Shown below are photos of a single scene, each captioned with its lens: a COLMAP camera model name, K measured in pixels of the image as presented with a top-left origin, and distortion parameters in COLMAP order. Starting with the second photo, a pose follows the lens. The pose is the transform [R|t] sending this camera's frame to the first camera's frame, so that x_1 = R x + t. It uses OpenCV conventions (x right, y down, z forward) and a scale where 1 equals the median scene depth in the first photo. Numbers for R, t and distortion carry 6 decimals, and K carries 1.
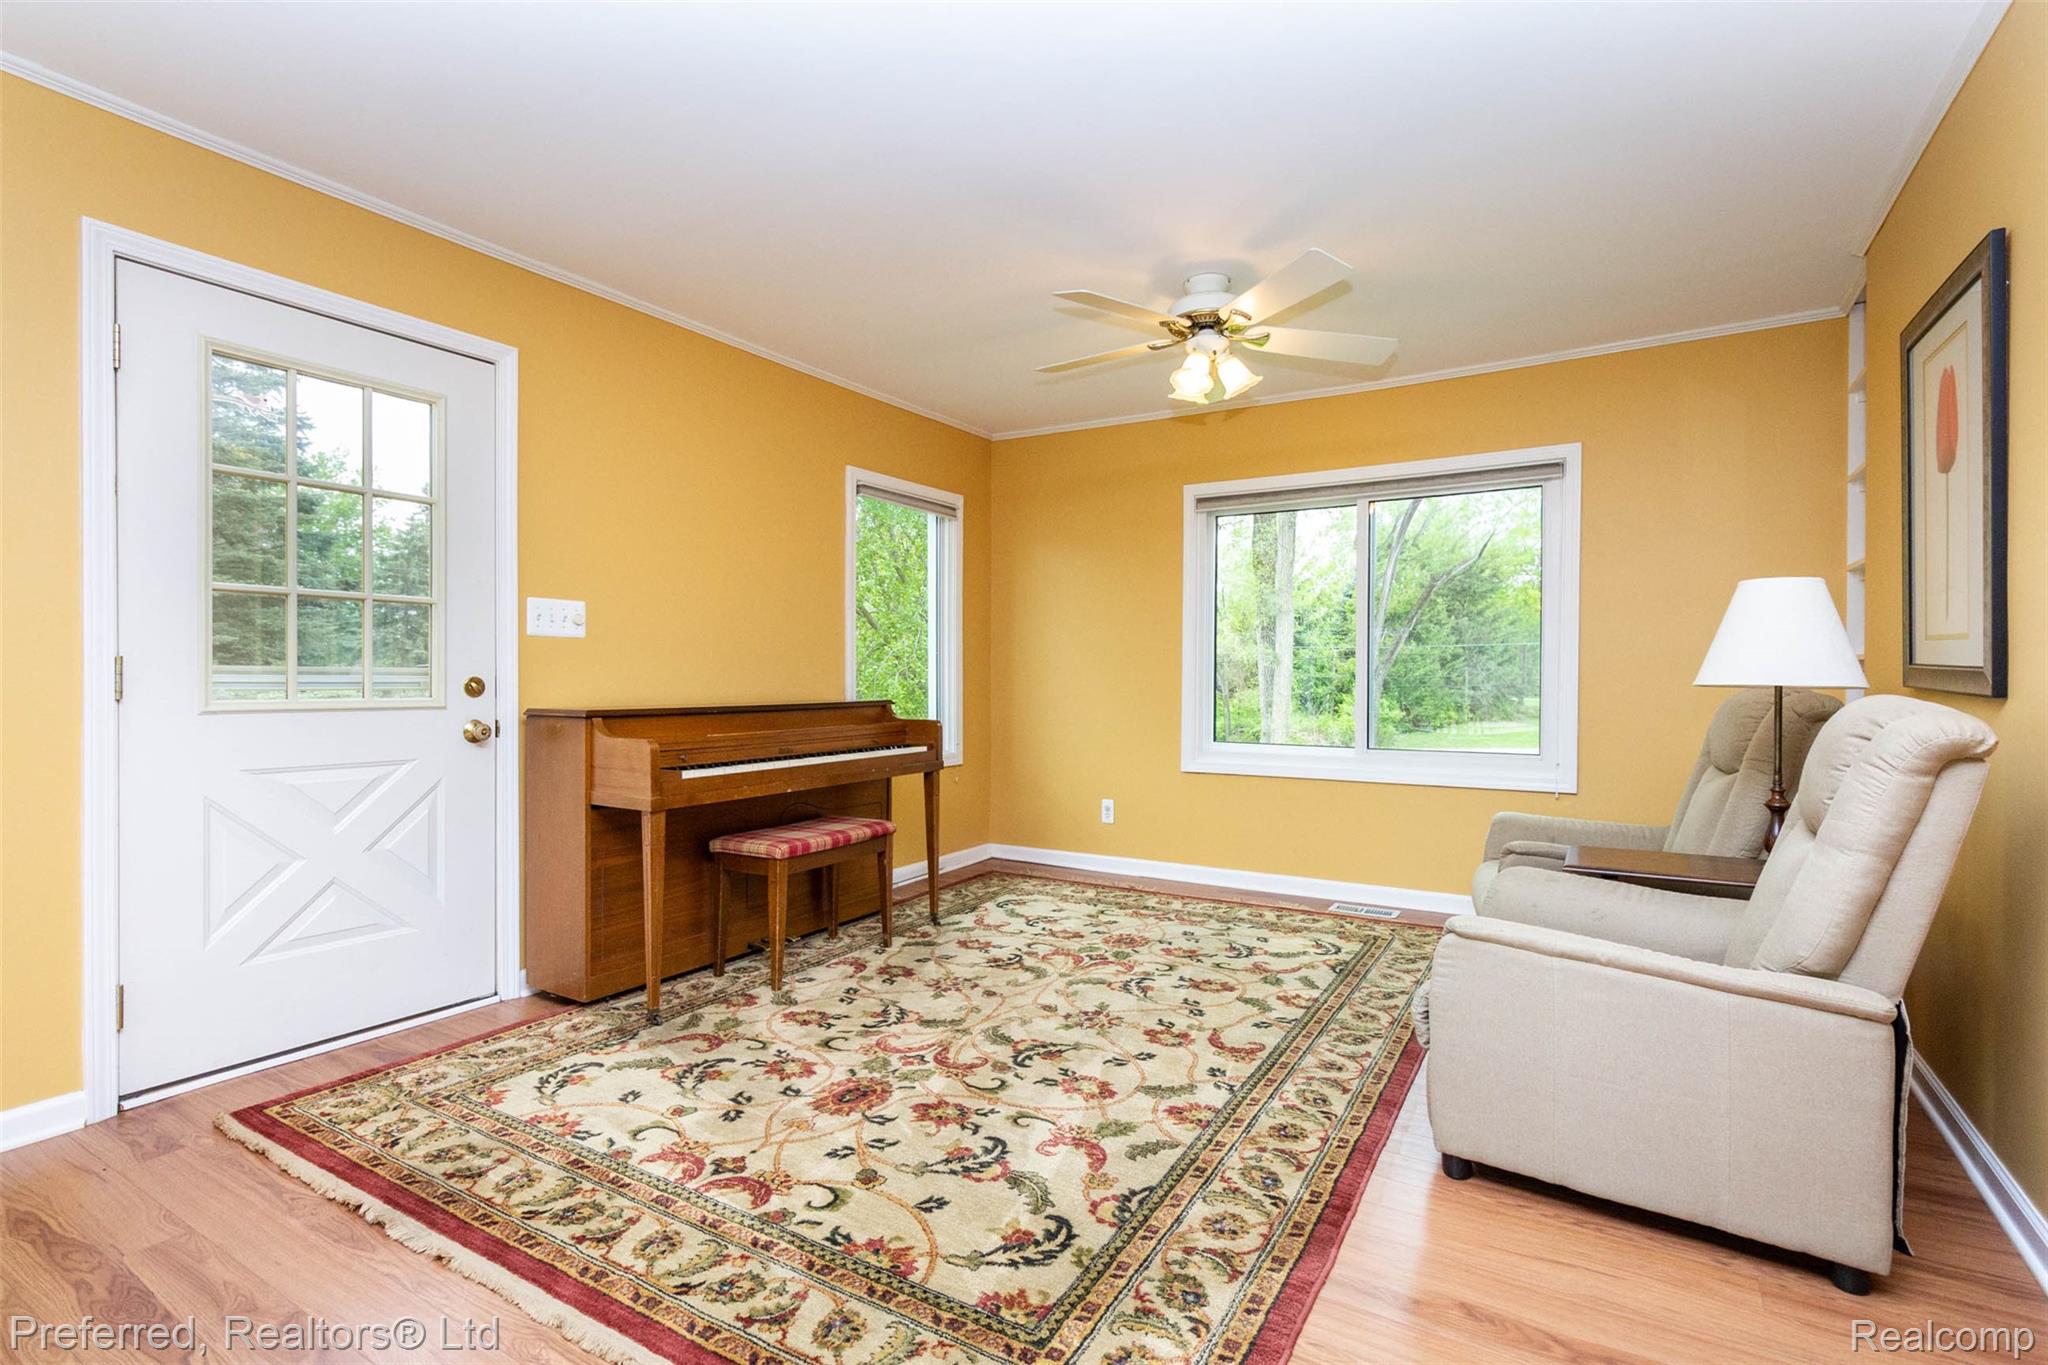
lens RADIAL K [[960.3, 0, 1023.7], [0, 960.3, 688.1], [0, 0, 1]] dist [0.001547, -0.001018]
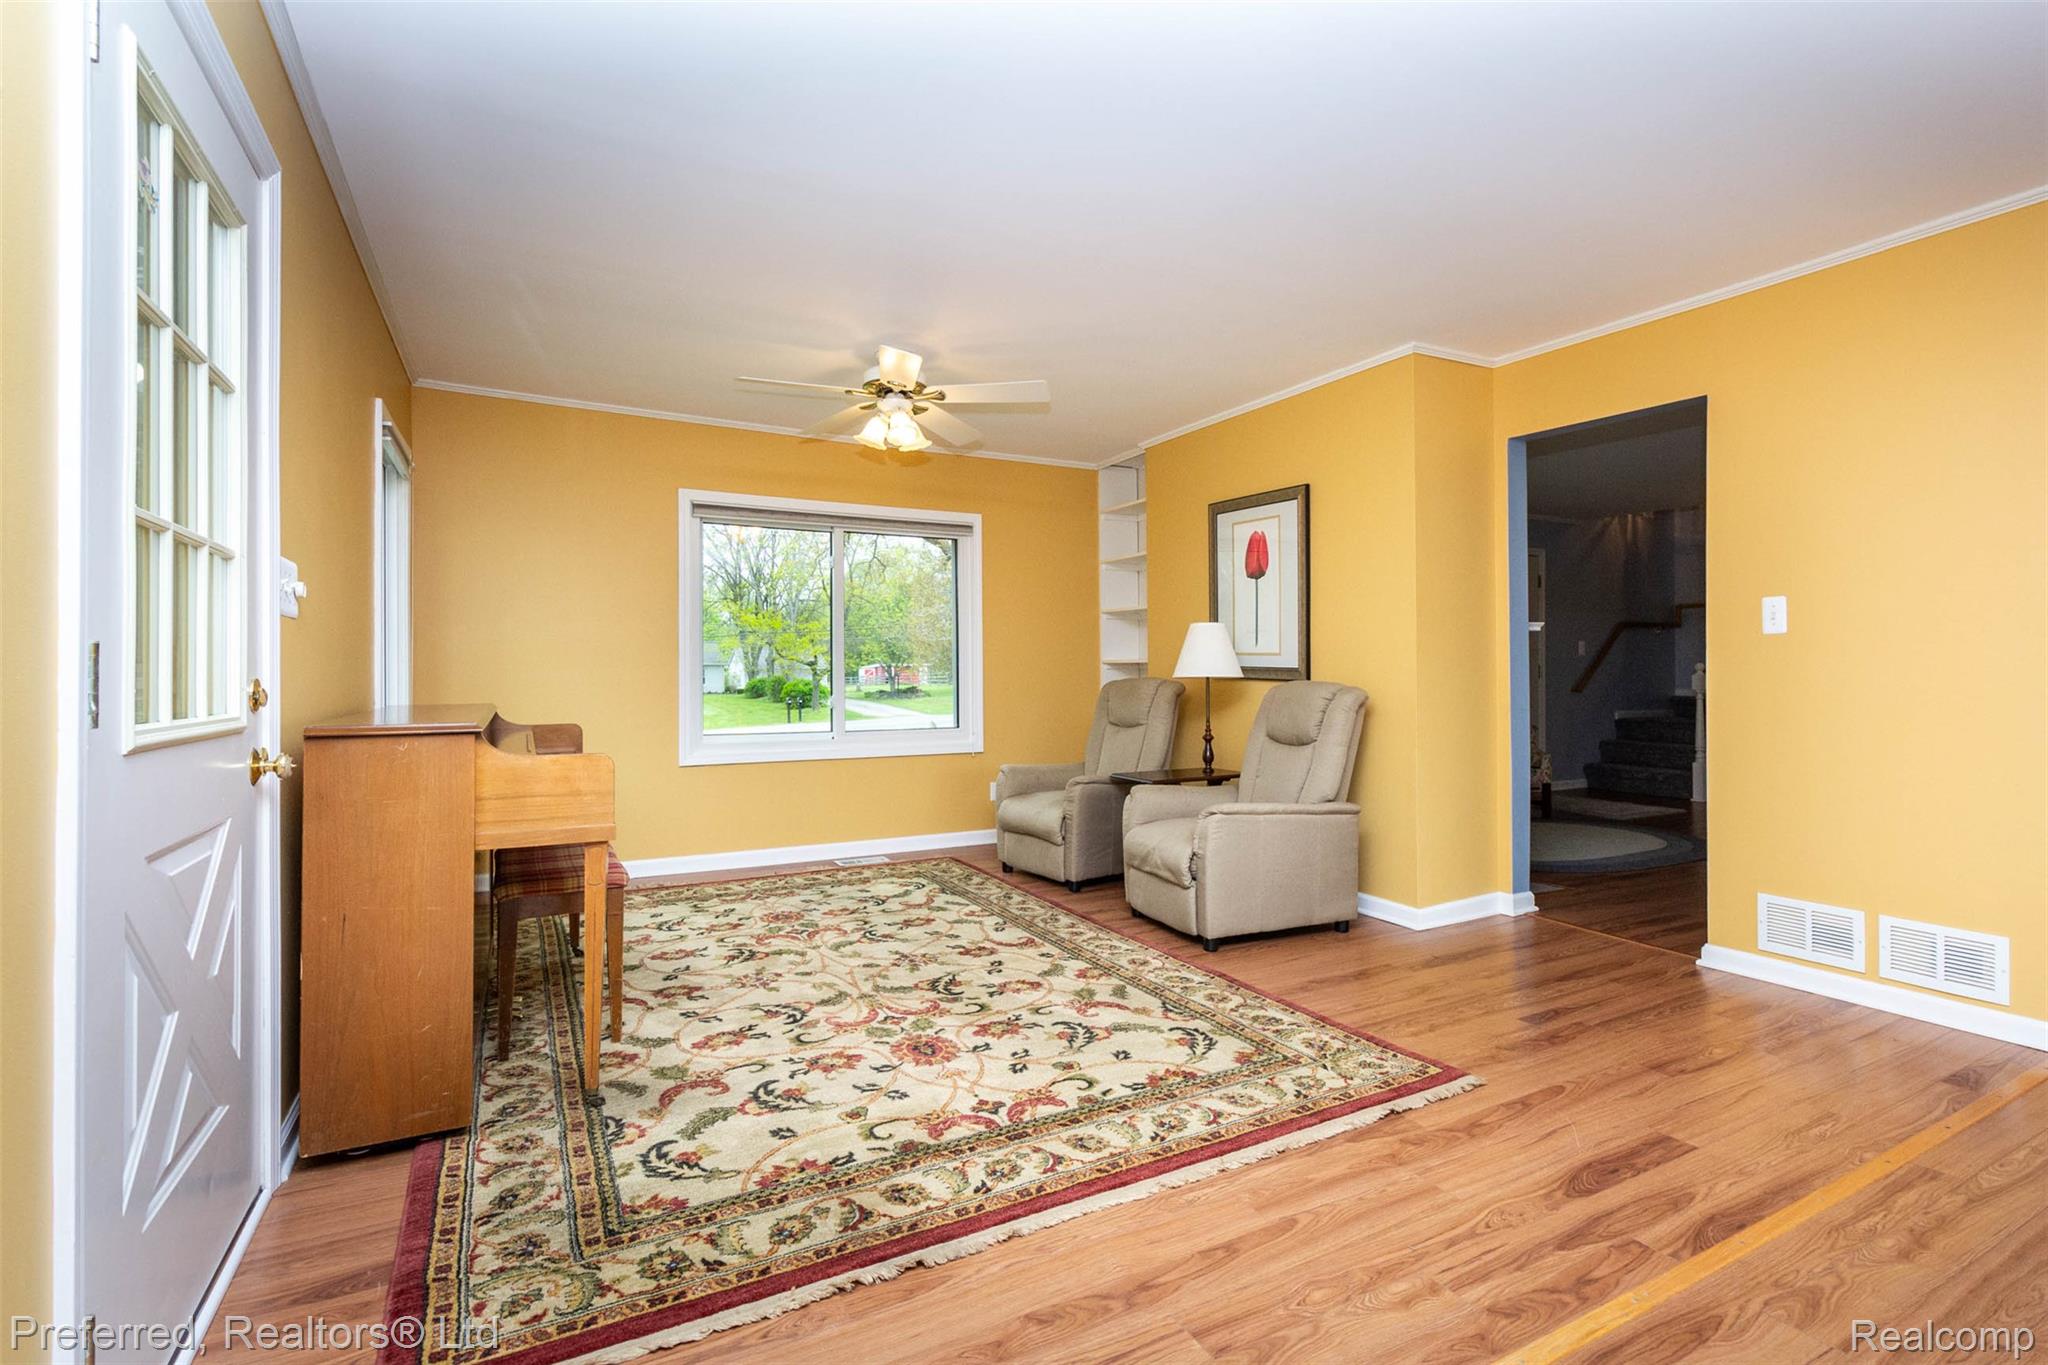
lens RADIAL K [[960.3, 0, 1026.8], [0, 960.3, 668.5], [0, 0, 1]] dist [0.001547, -0.001018]
pose [[0.501546, 0.001100, 0.865130, -1.014433], [0.012454, 0.999886, -0.008491, -0.007914], [-0.865041, 0.015033, 0.501475, 0.308516]]
